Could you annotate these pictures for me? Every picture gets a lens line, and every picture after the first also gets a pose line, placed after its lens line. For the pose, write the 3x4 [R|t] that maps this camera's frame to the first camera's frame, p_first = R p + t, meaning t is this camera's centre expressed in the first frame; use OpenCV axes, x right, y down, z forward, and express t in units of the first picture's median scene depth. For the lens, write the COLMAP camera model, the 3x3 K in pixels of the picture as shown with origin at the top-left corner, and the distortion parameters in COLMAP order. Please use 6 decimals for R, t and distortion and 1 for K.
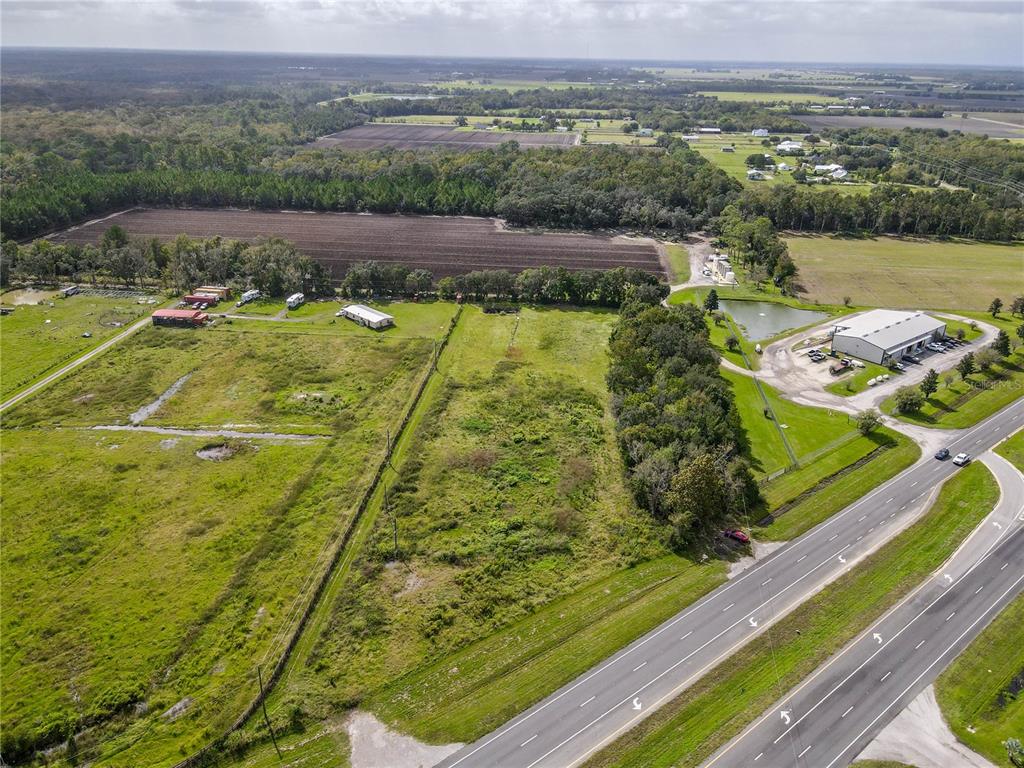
lens RADIAL K [[758.4, 0, 510.7], [0, 758.4, 367.0], [0, 0, 1]] dist [0.005047, 0.018890]
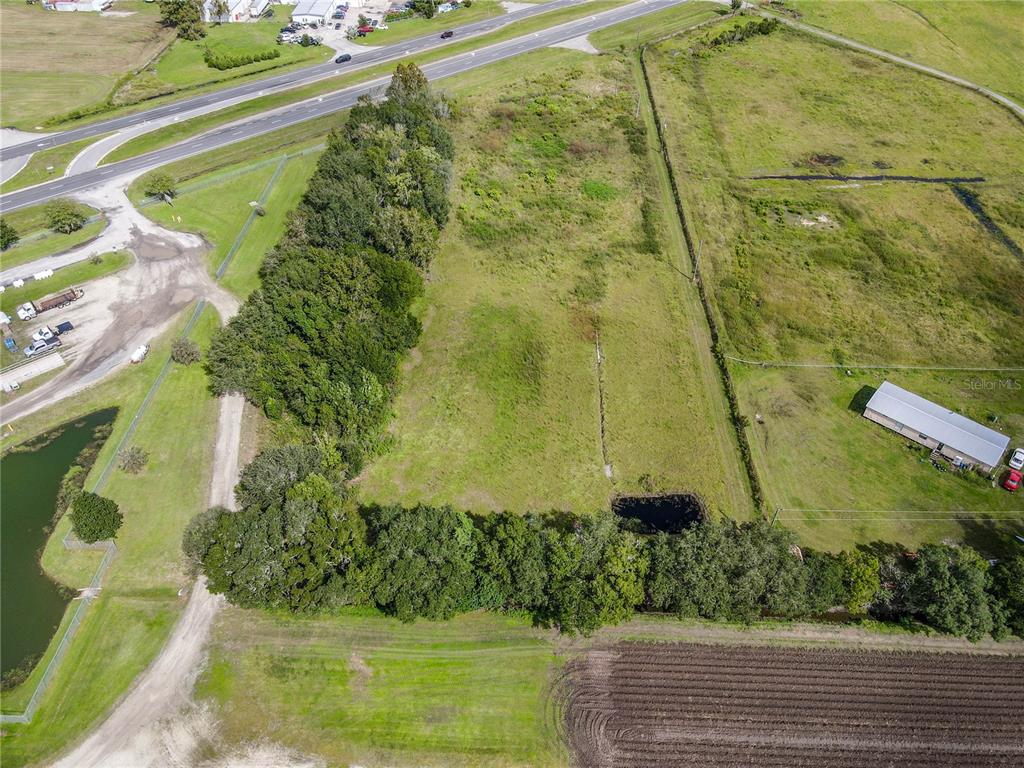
lens RADIAL K [[758.4, 0, 510.7], [0, 758.4, 367.0], [0, 0, 1]] dist [0.005047, 0.018890]
pose [[-0.997463, 0.017986, -0.068870, 0.114675], [-0.054160, 0.436061, 0.898286, -0.581744], [0.046188, 0.899737, -0.433981, 1.411744]]
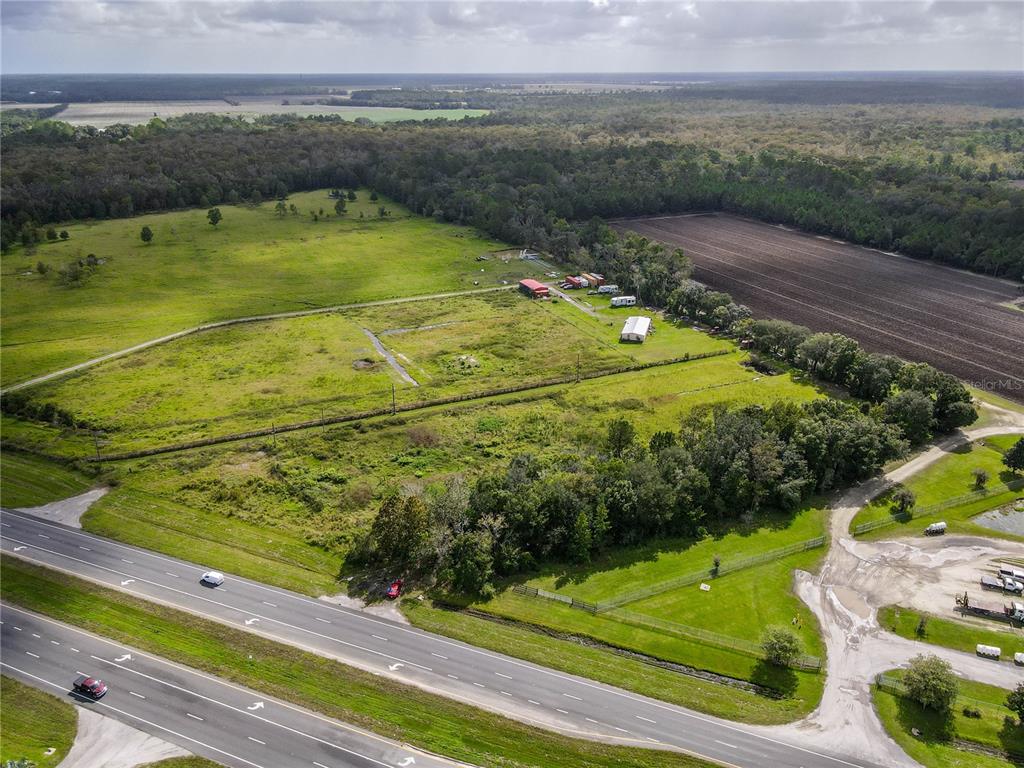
lens RADIAL K [[758.4, 0, 510.7], [0, 758.4, 367.0], [0, 0, 1]] dist [0.005047, 0.018890]
pose [[0.484297, 0.302267, -0.821030, 0.713466], [-0.324038, 0.933657, 0.152593, -0.146591], [0.812684, 0.192144, 0.550113, 0.382851]]
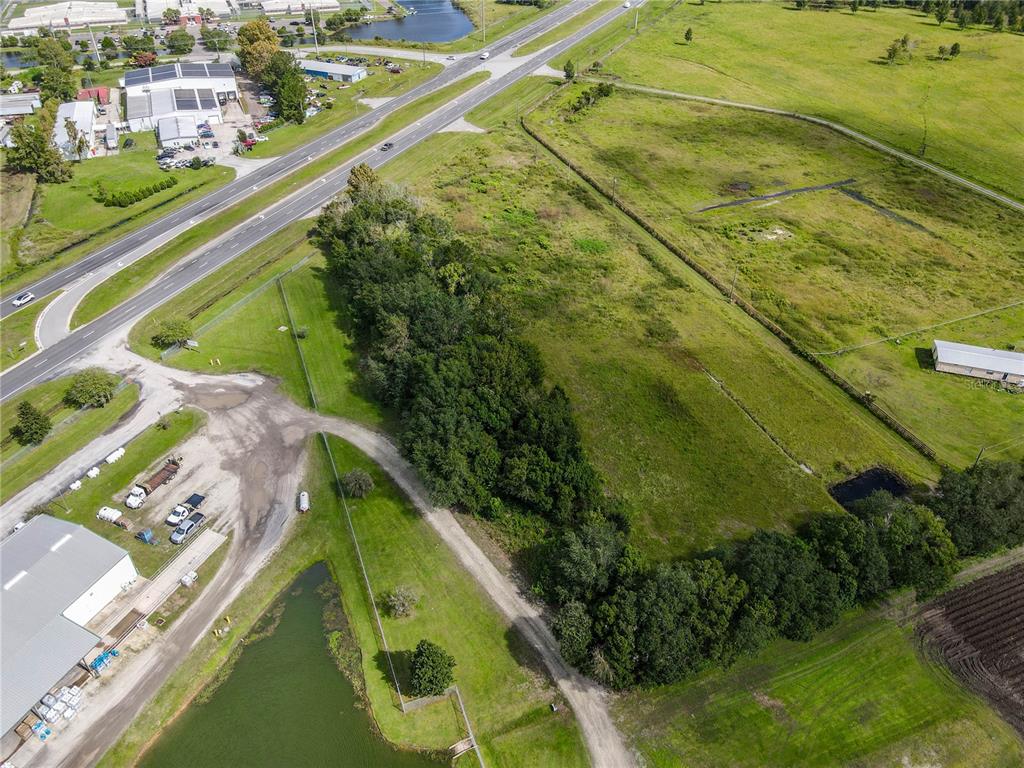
lens RADIAL K [[758.4, 0, 510.7], [0, 758.4, 367.0], [0, 0, 1]] dist [0.005047, 0.018890]
pose [[-0.889379, 0.249376, -0.383166, 0.420948], [-0.194841, 0.551437, 0.811144, -0.556396], [0.413572, 0.796071, -0.441848, 1.353357]]
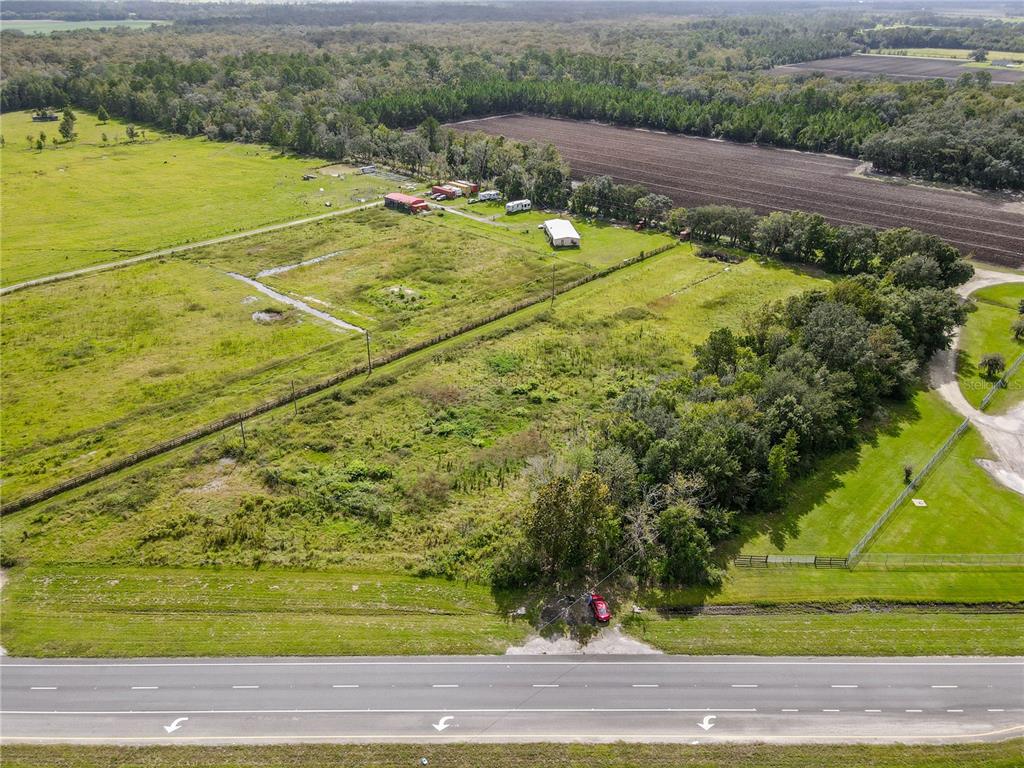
lens RADIAL K [[758.4, 0, 510.7], [0, 758.4, 367.0], [0, 0, 1]] dist [0.005047, 0.018890]
pose [[0.784749, 0.265474, -0.560083, 0.374055], [-0.227393, 0.963934, 0.138288, -0.030414], [0.576595, 0.018837, 0.816813, 0.296129]]
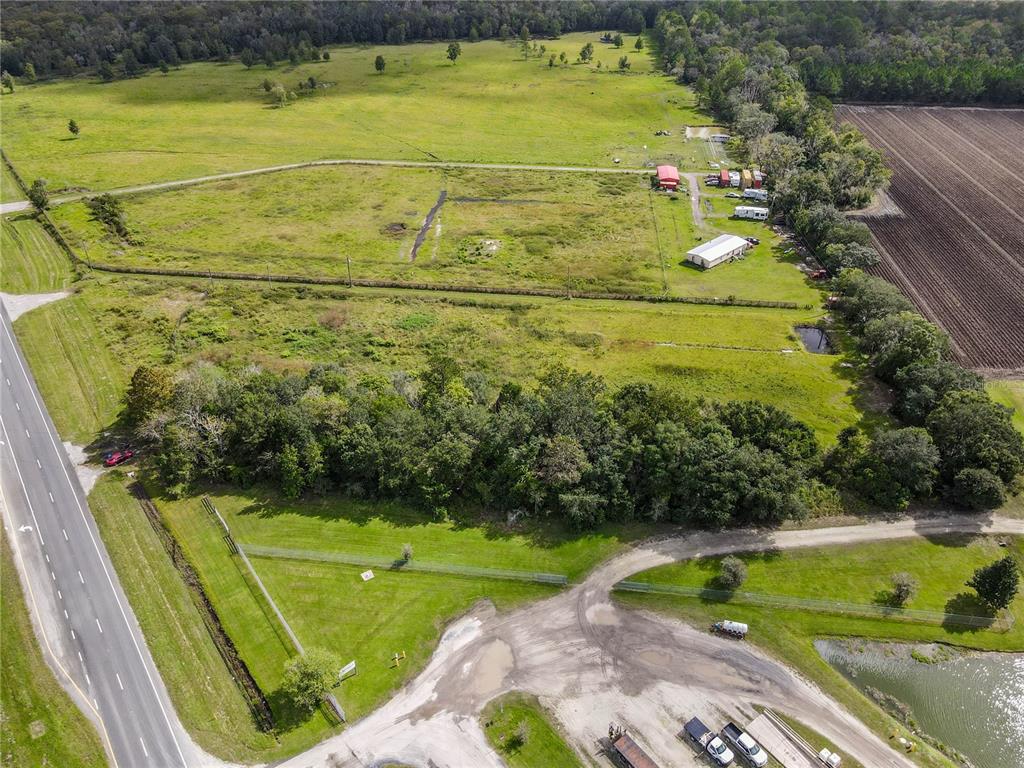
lens RADIAL K [[758.4, 0, 510.7], [0, 758.4, 367.0], [0, 0, 1]] dist [0.005047, 0.018890]
pose [[-0.023596, 0.517910, -0.855110, 0.701372], [-0.382918, 0.785435, 0.486277, -0.340964], [0.923481, 0.338911, 0.179784, 0.849551]]
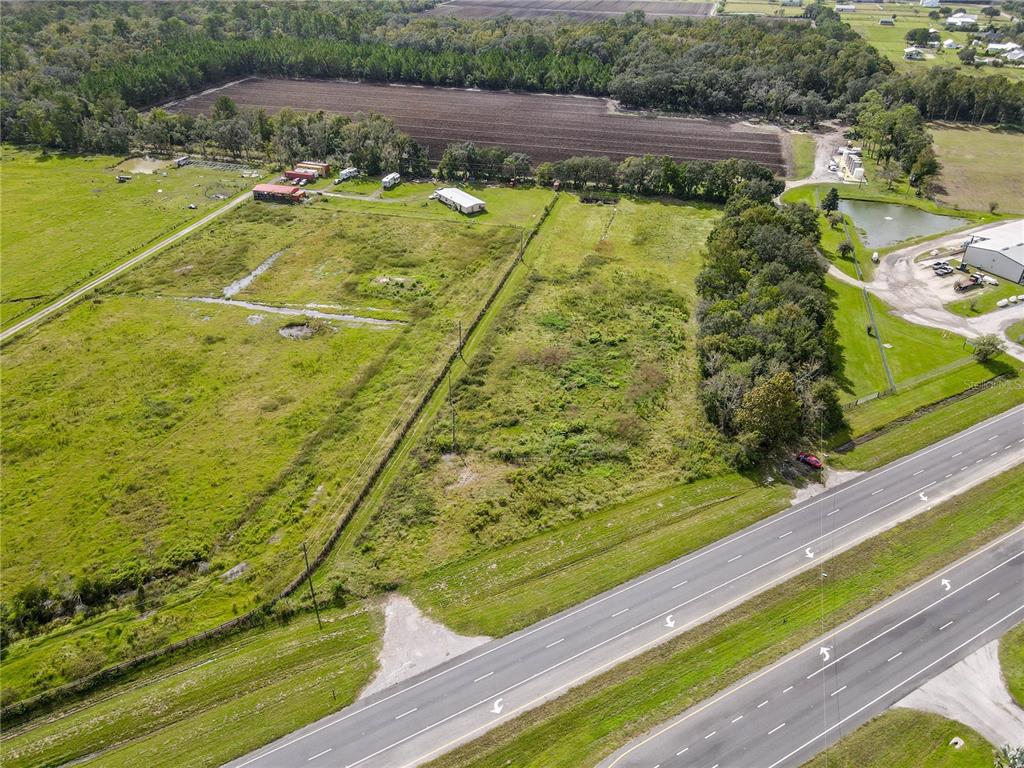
lens RADIAL K [[758.4, 0, 510.7], [0, 758.4, 367.0], [0, 0, 1]] dist [0.005047, 0.018890]
pose [[0.986807, 0.078031, -0.141853, 0.038680], [-0.055774, 0.986401, 0.154603, -0.012086], [0.151988, -0.144652, 0.977740, 0.026031]]
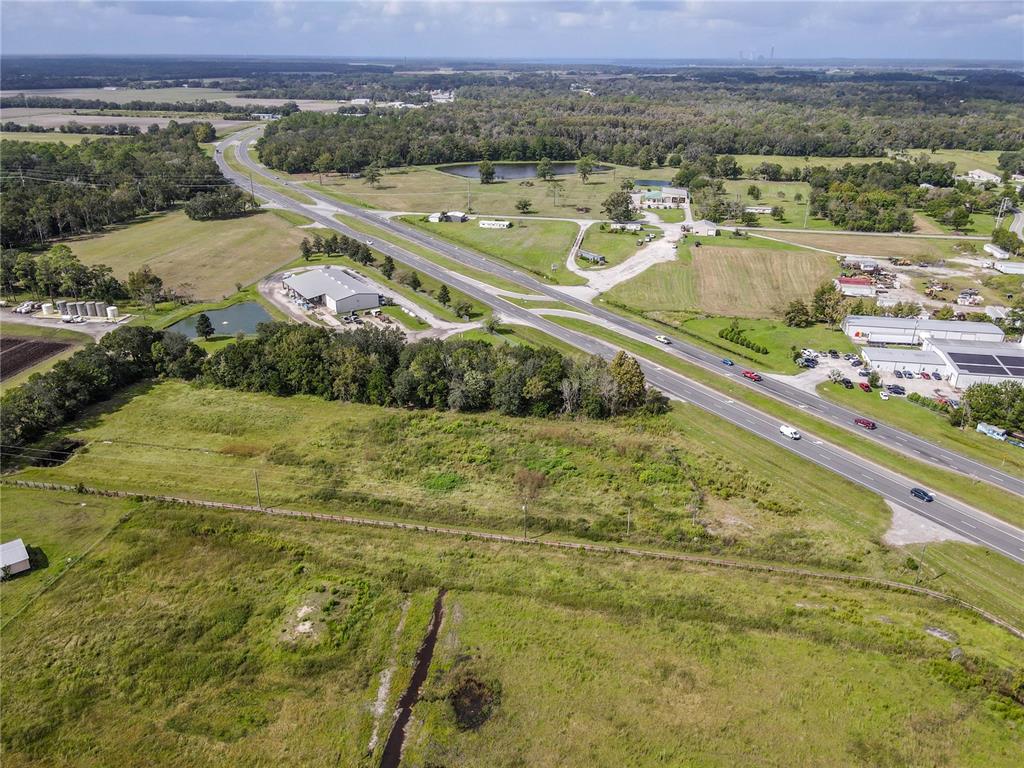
lens RADIAL K [[754.1, 0, 508.8], [0, 754.1, 382.5], [0, 0, 1]] dist [0.000640, 0.000600]
pose [[0.087654, -0.414588, 0.905778, -0.693944], [0.378087, 0.855084, 0.354797, -0.270083], [-0.921611, 0.311364, 0.231702, 0.613200]]
